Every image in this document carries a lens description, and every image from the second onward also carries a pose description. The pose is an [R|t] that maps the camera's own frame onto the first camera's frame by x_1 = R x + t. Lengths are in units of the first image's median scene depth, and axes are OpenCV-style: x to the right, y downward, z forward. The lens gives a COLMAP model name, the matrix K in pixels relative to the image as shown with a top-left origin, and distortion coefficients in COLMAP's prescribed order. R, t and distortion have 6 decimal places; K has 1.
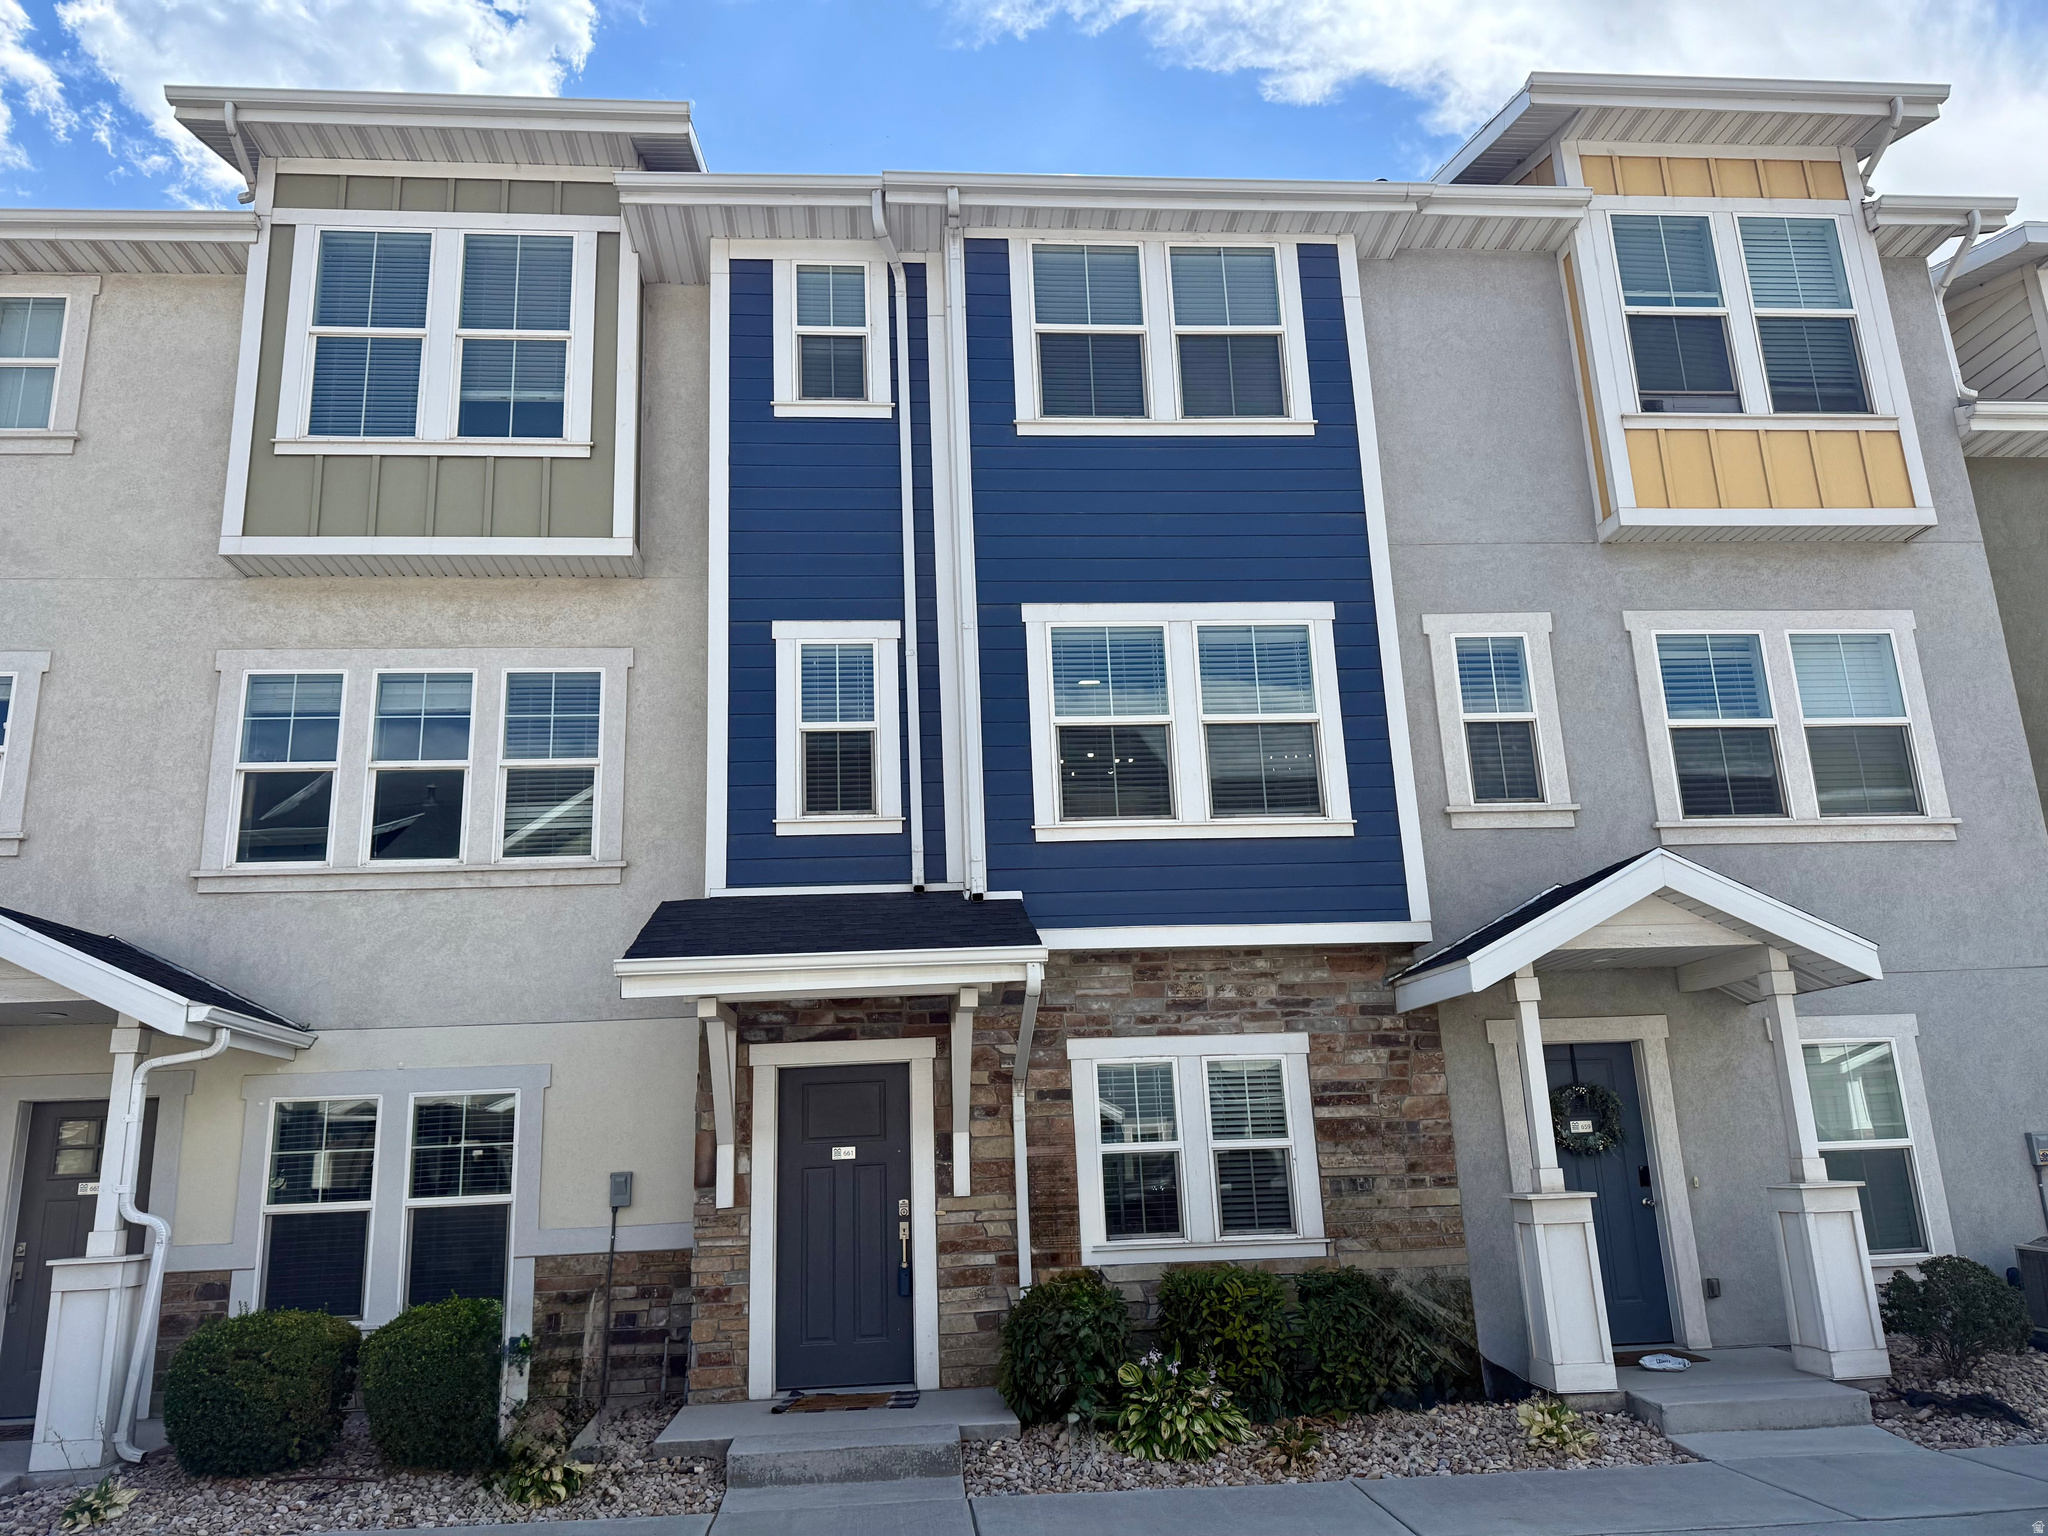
lens RADIAL K [[1438.6, 0, 1022.9], [0, 1438.6, 747.4], [0, 0, 1]] dist [0.078281, -0.082452]
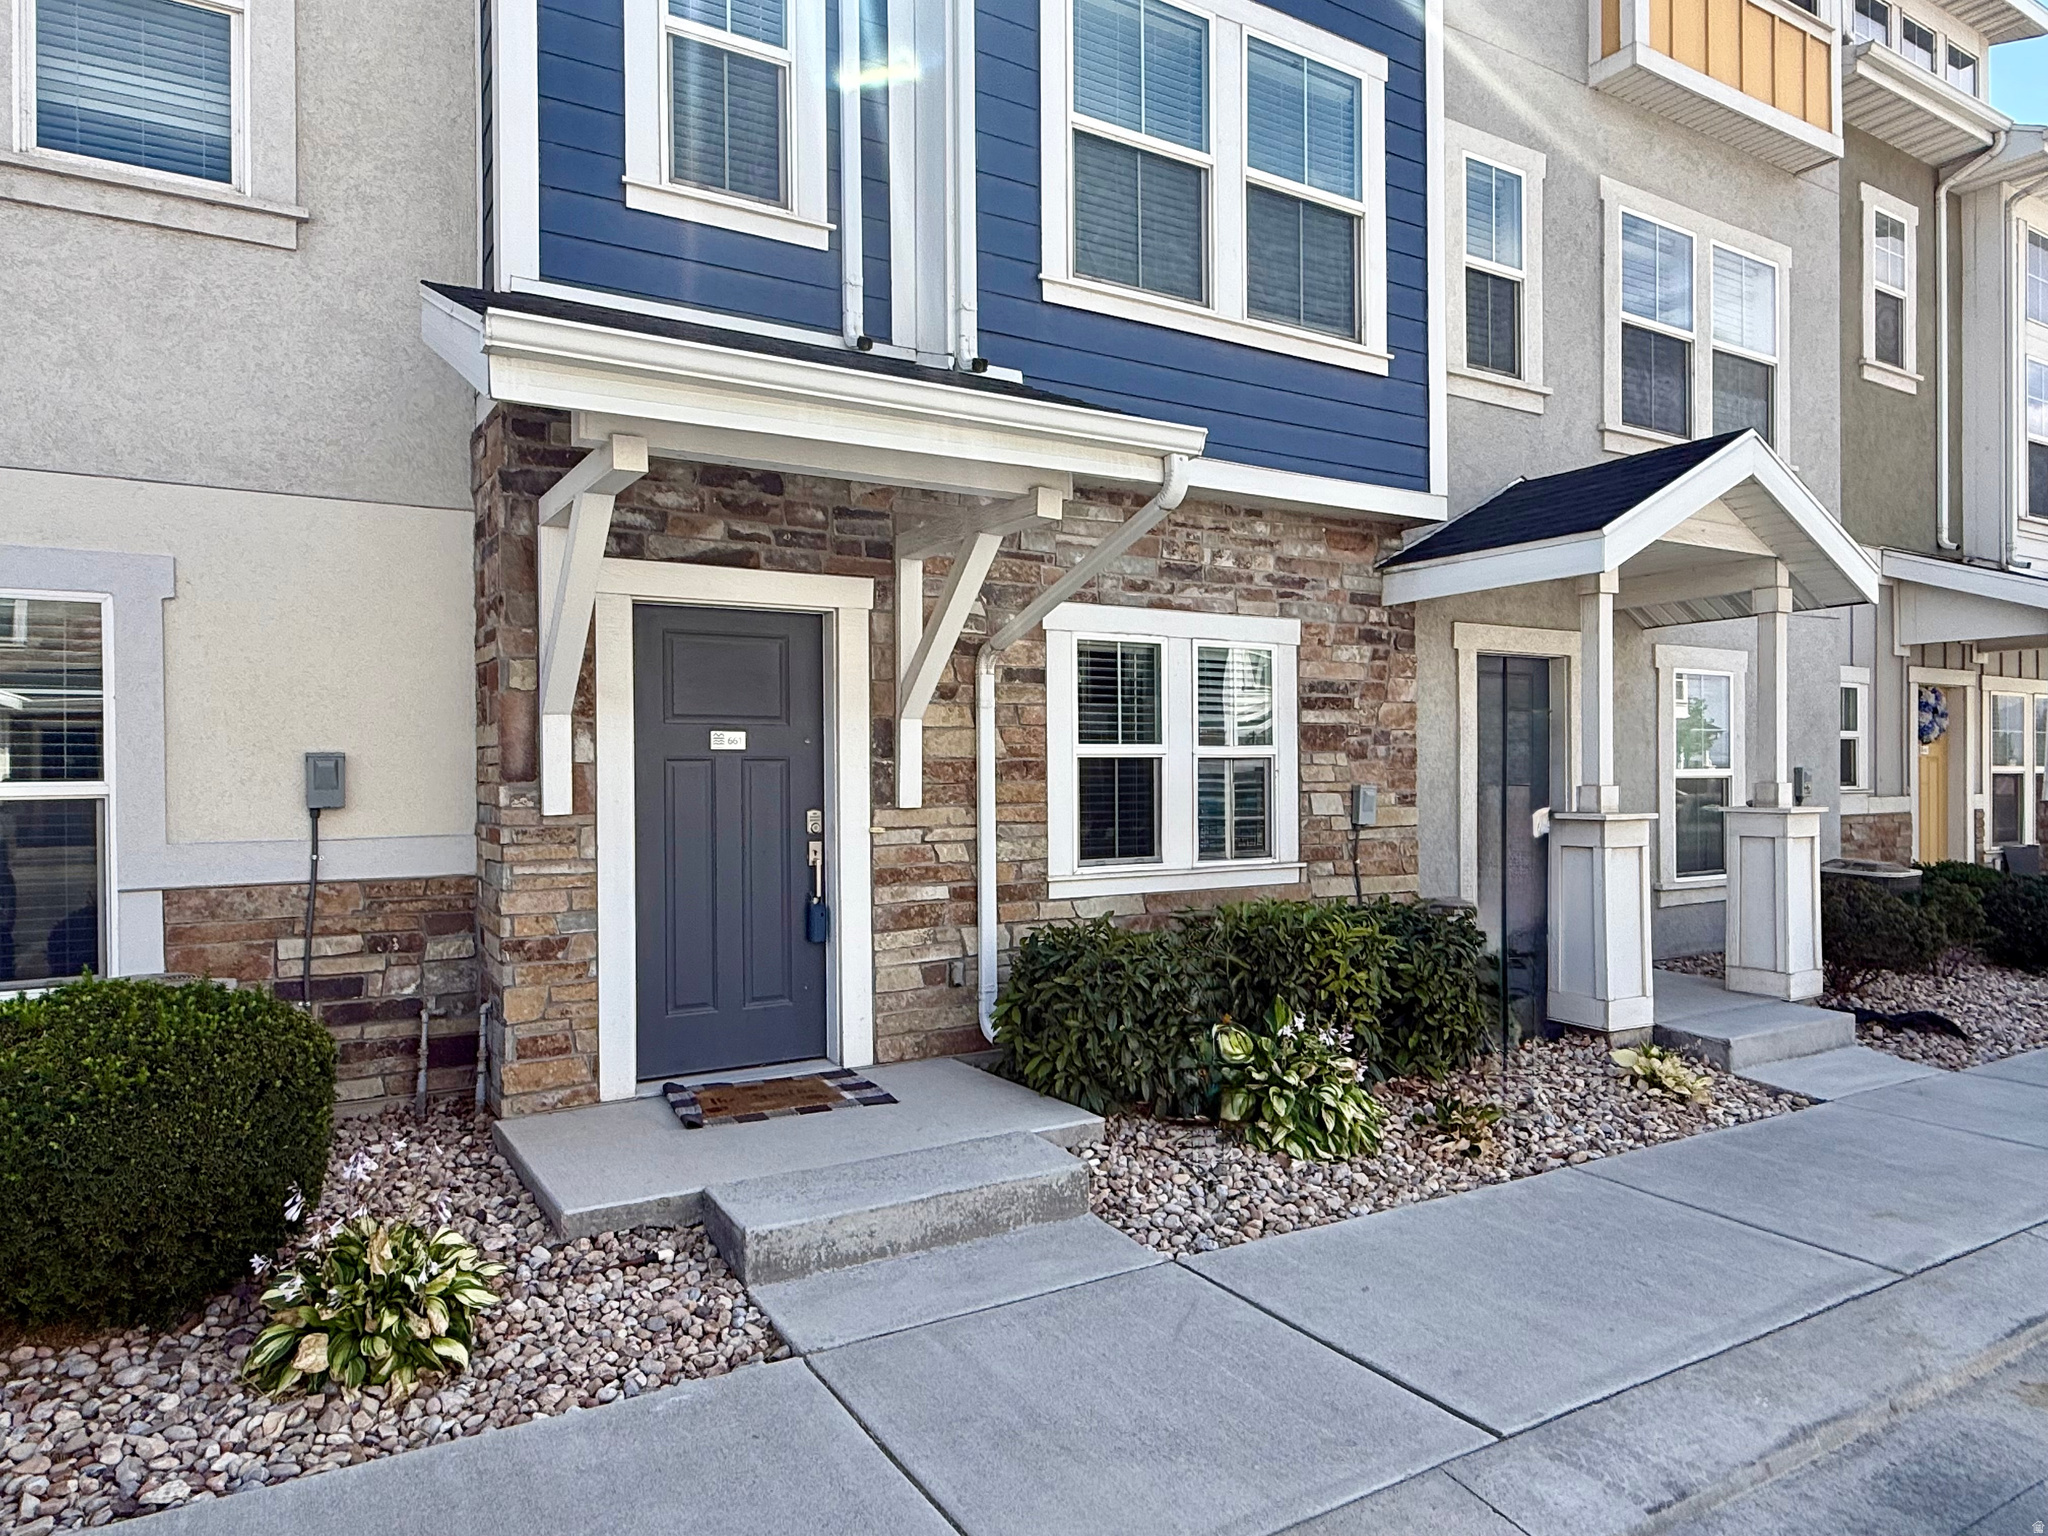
lens RADIAL K [[1265.7, 0, 1003.1], [0, 1265.7, 759.9], [0, 0, 1]] dist [0.013847, -0.008070]
pose [[0.901171, 0.036368, 0.431936, -0.255861], [-0.144978, 0.964374, 0.221279, 0.145005], [-0.408500, -0.262031, 0.874338, 0.450538]]
